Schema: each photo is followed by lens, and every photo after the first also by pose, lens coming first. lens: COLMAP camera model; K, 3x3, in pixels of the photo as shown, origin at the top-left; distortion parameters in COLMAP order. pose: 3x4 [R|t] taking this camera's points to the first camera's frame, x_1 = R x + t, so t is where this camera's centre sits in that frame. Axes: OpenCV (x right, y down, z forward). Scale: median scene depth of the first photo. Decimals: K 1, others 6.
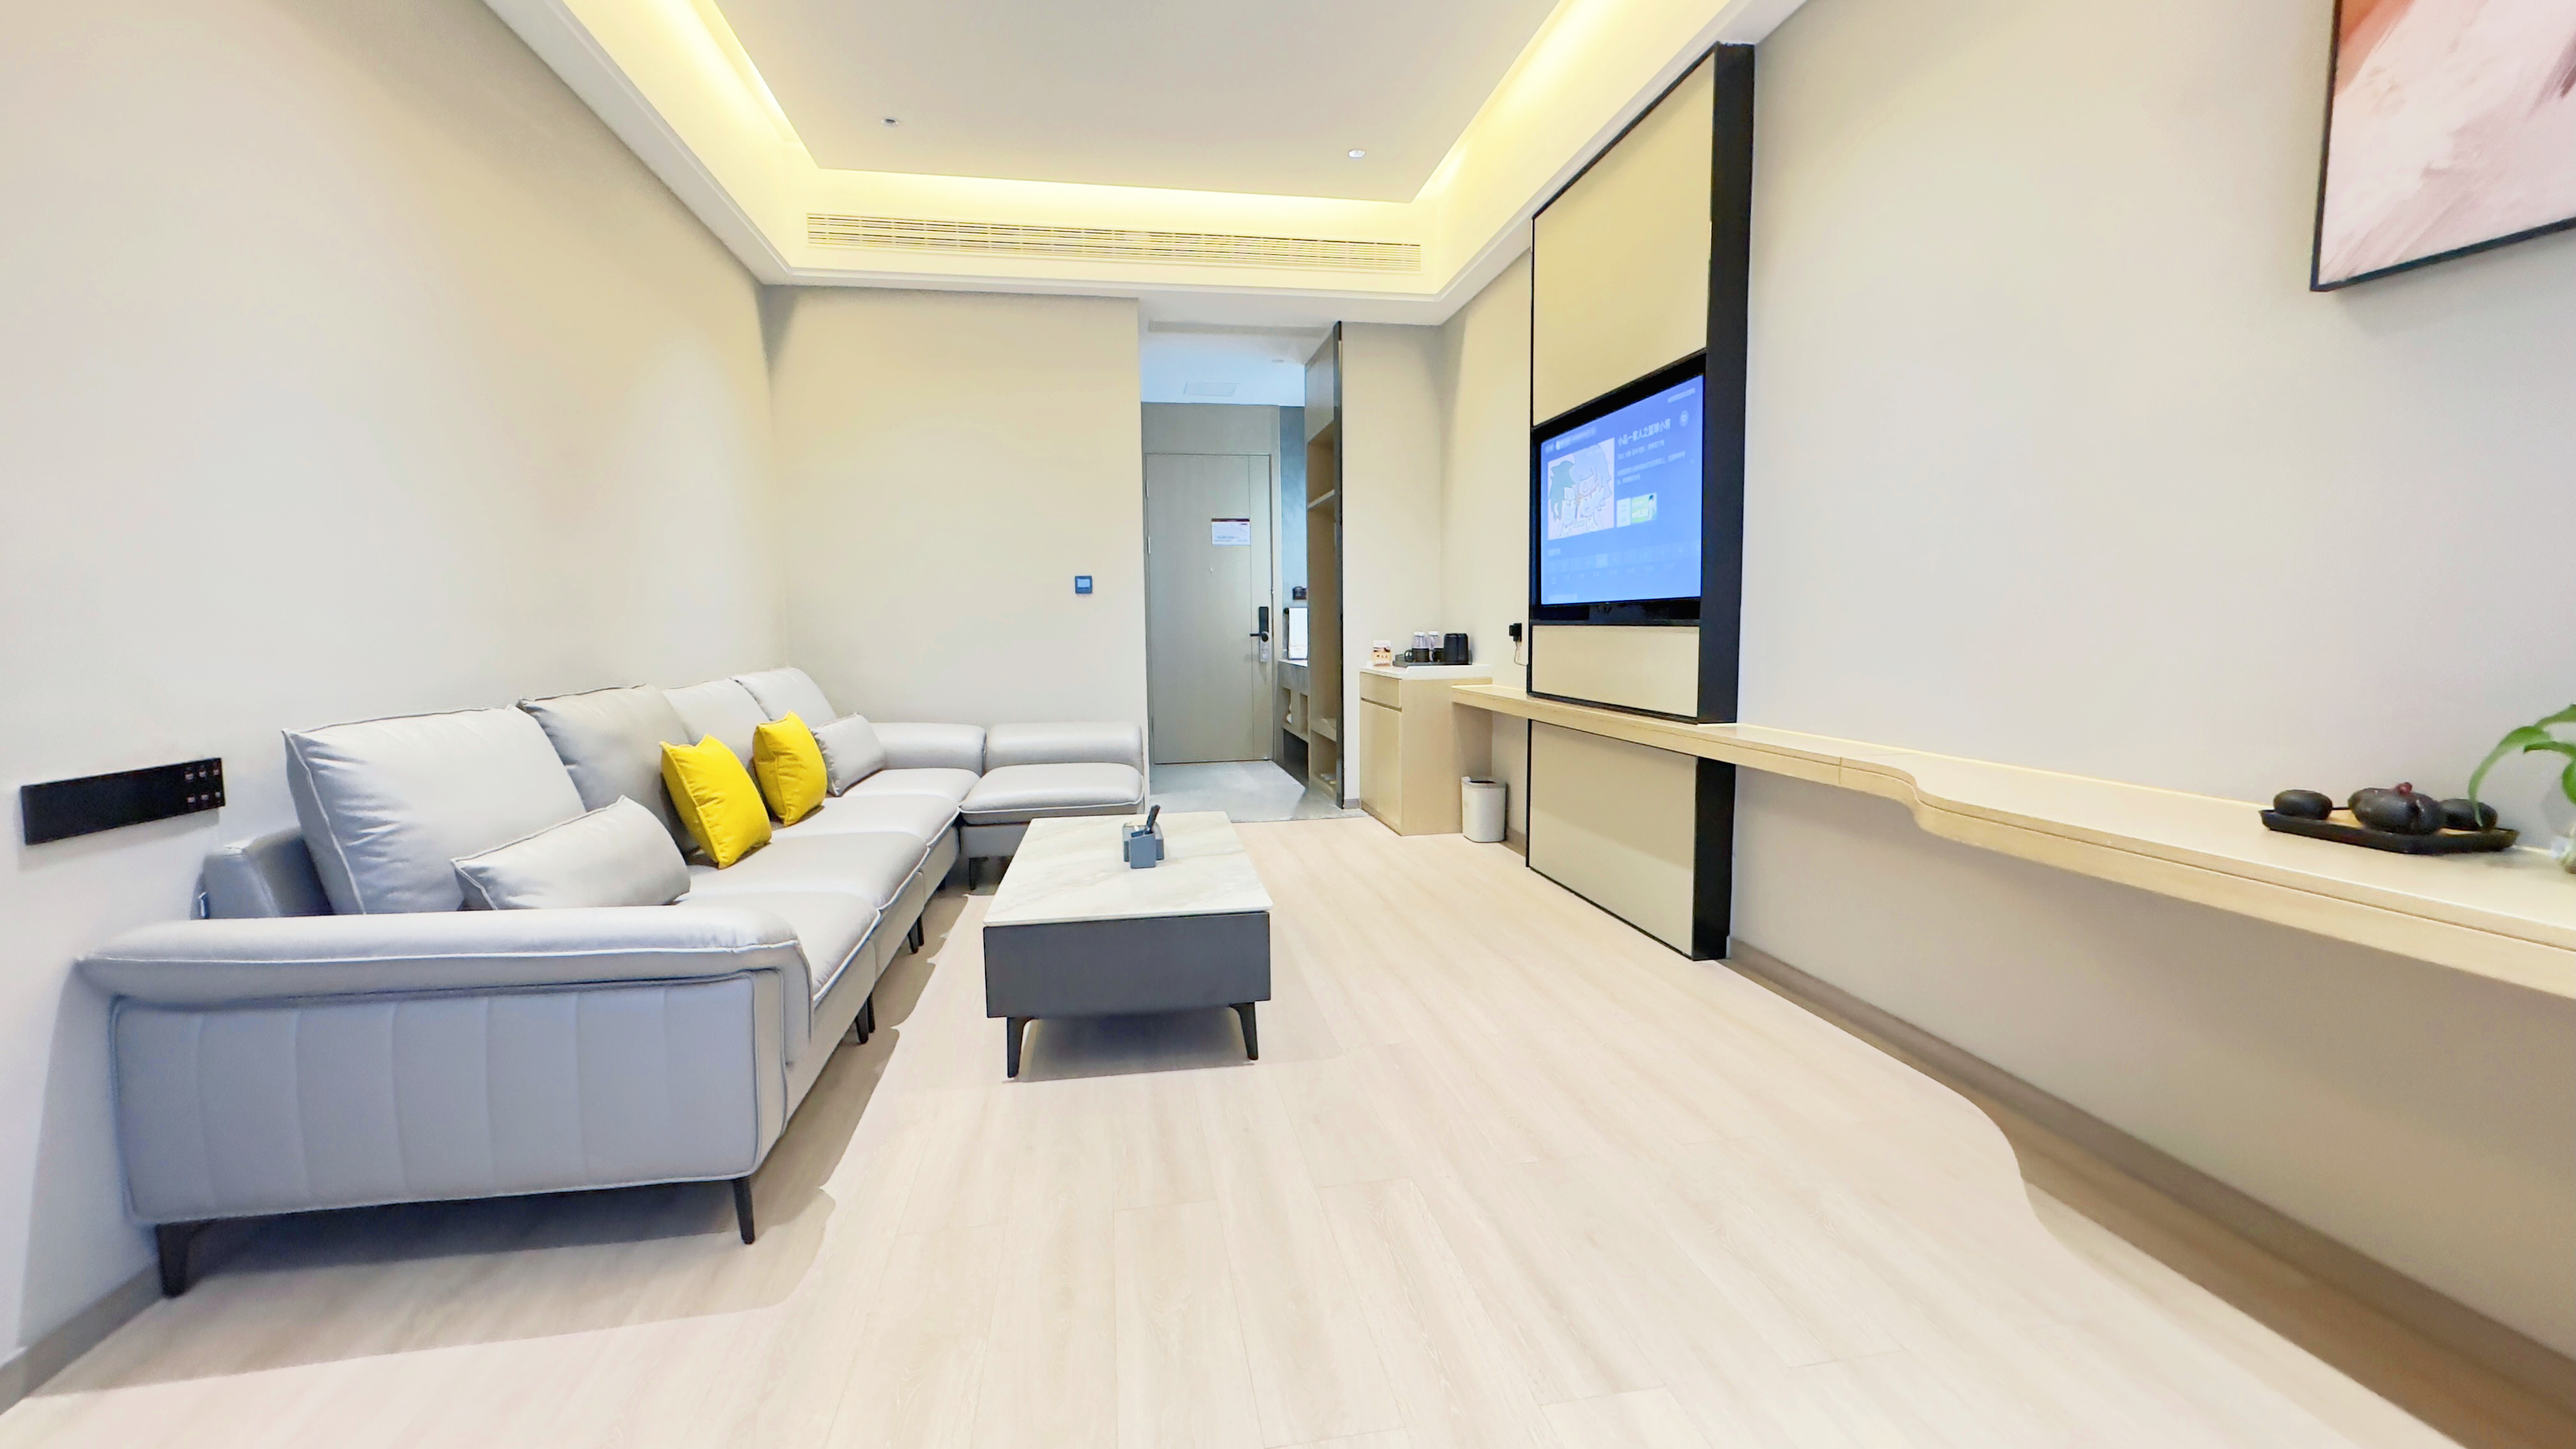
lens RADIAL K [[1103.6, 0, 1297.9], [0, 1103.6, 727.1], [0, 0, 1]] dist [-0.000572, -0.000035]
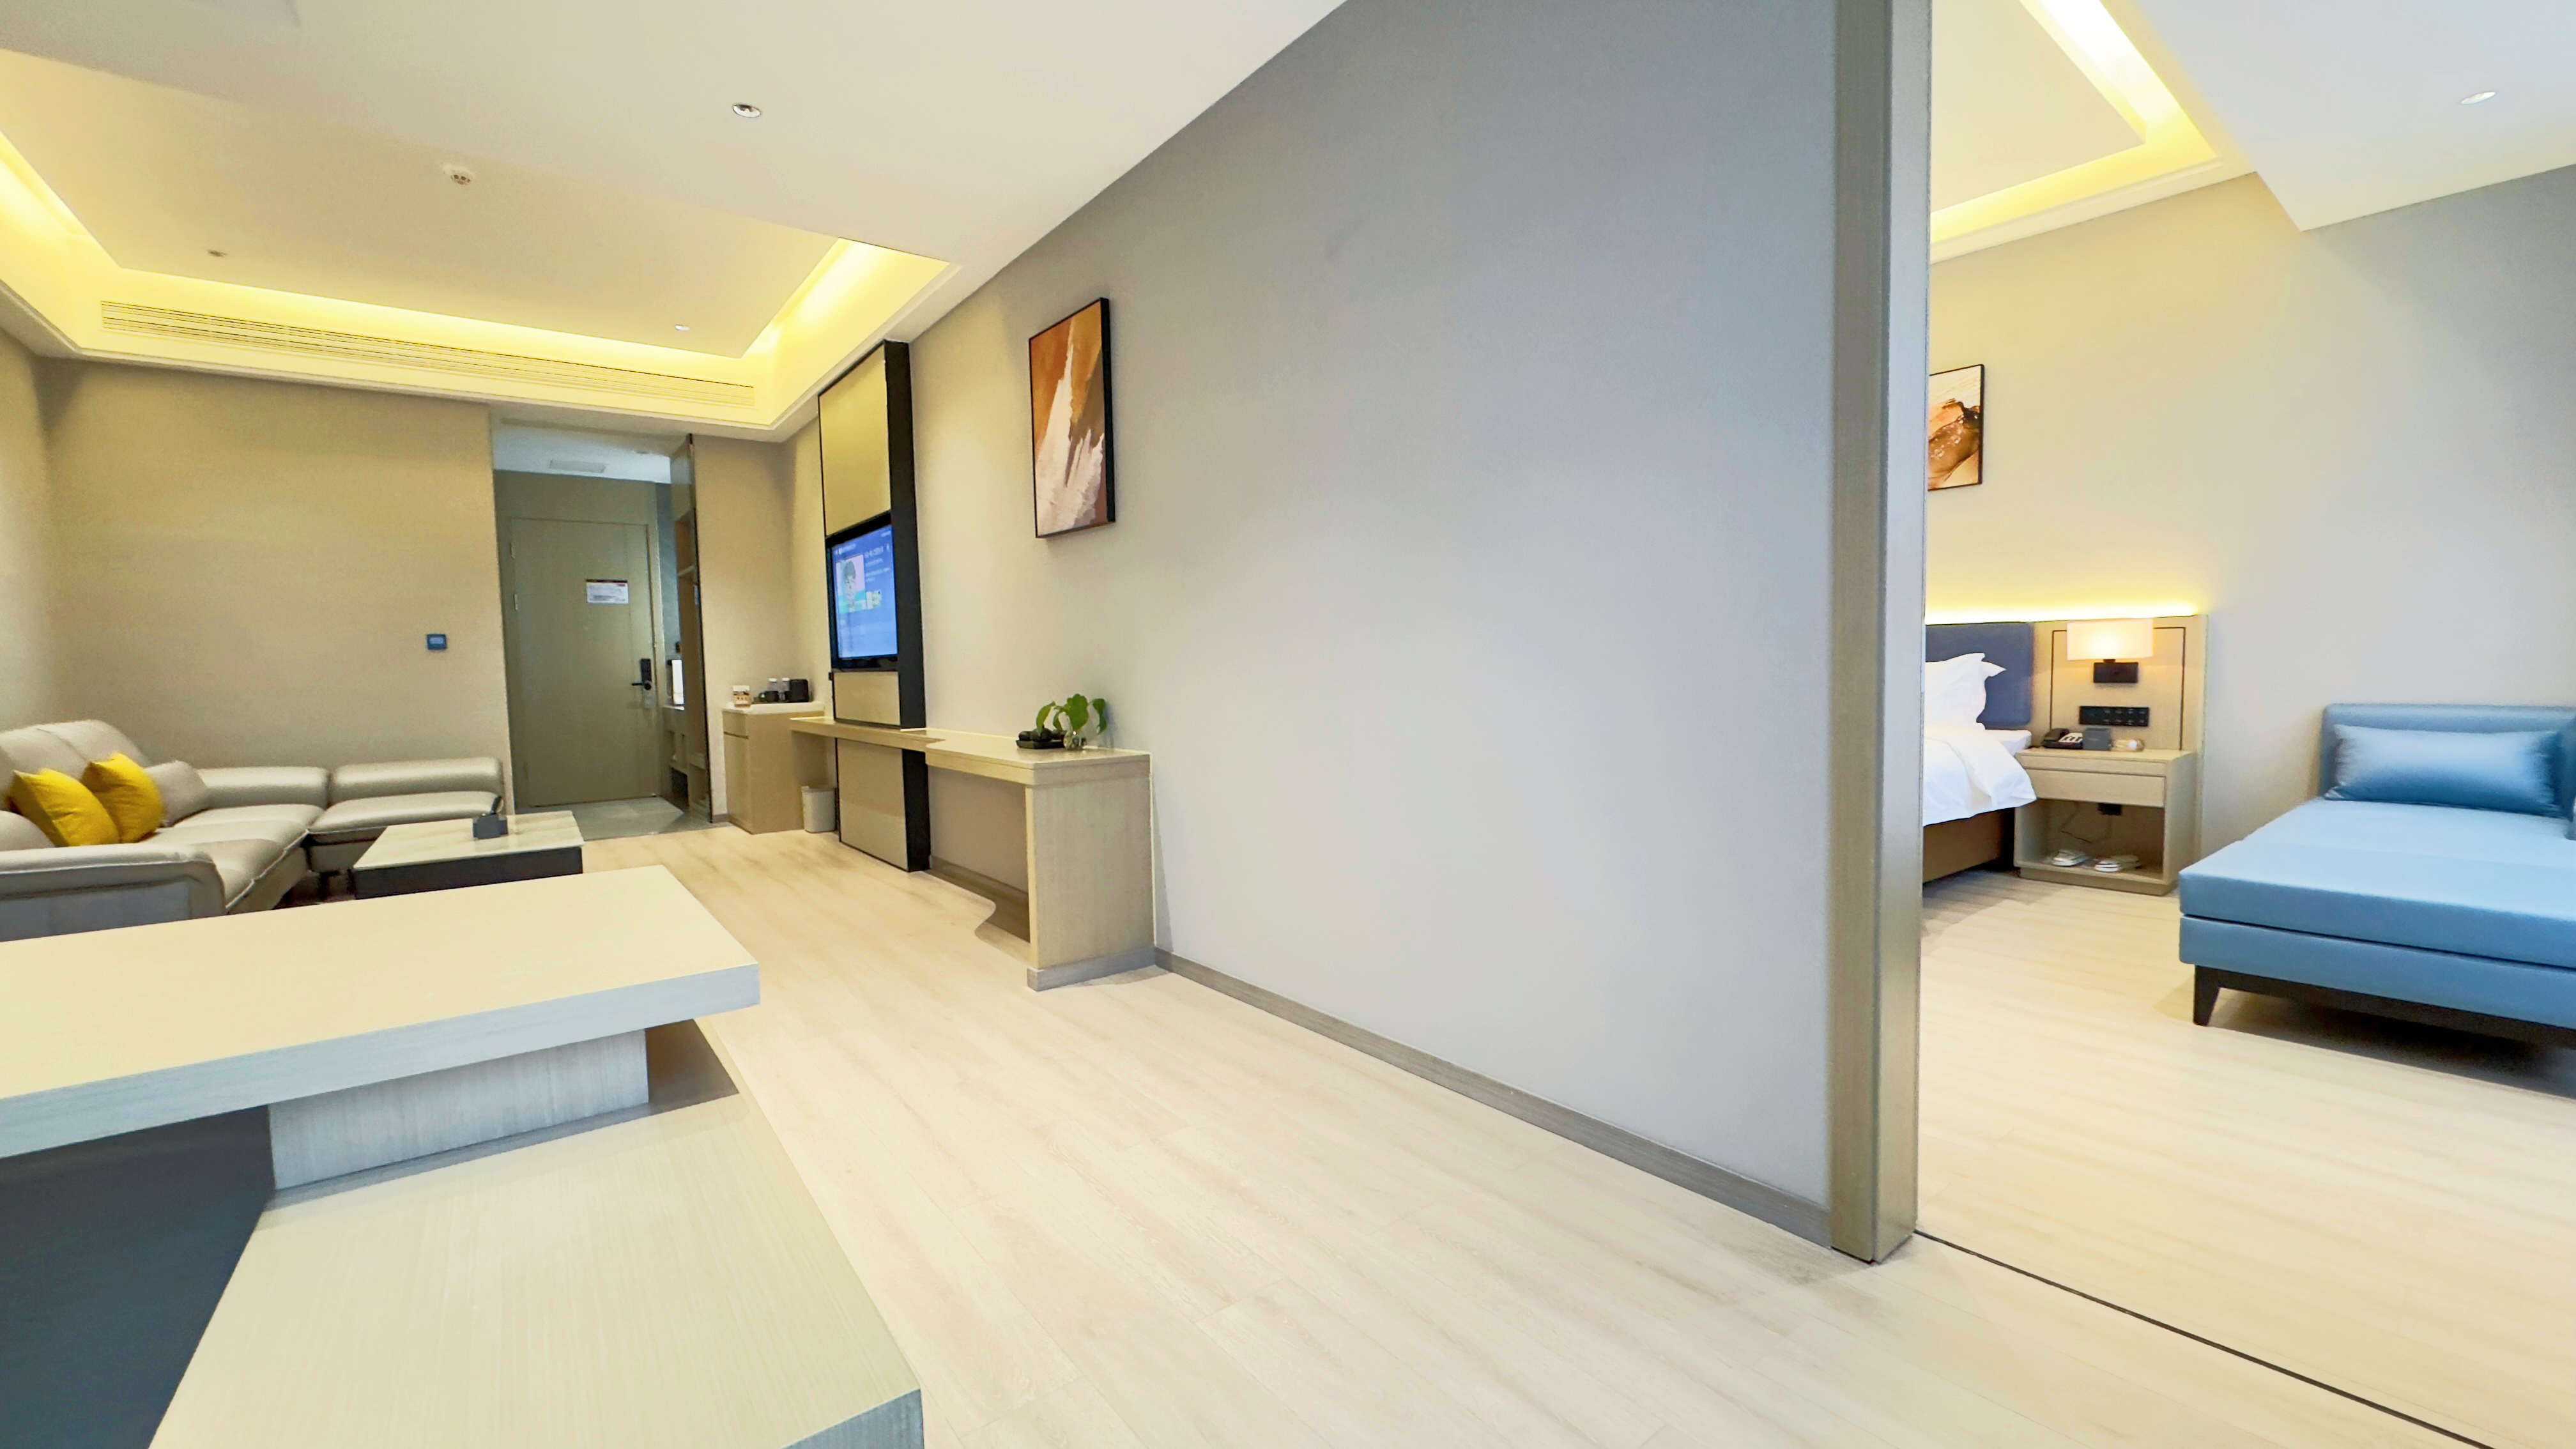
lens RADIAL K [[1023.5, 0, 1285.4], [0, 1023.5, 721.3], [0, 0, 1]] dist [-0.000536, 0.000204]
pose [[0.879729, -0.033204, 0.474314, 0.082810], [0.054414, 0.998035, -0.031058, 0.038962], [-0.472351, 0.053132, 0.879808, -0.388340]]
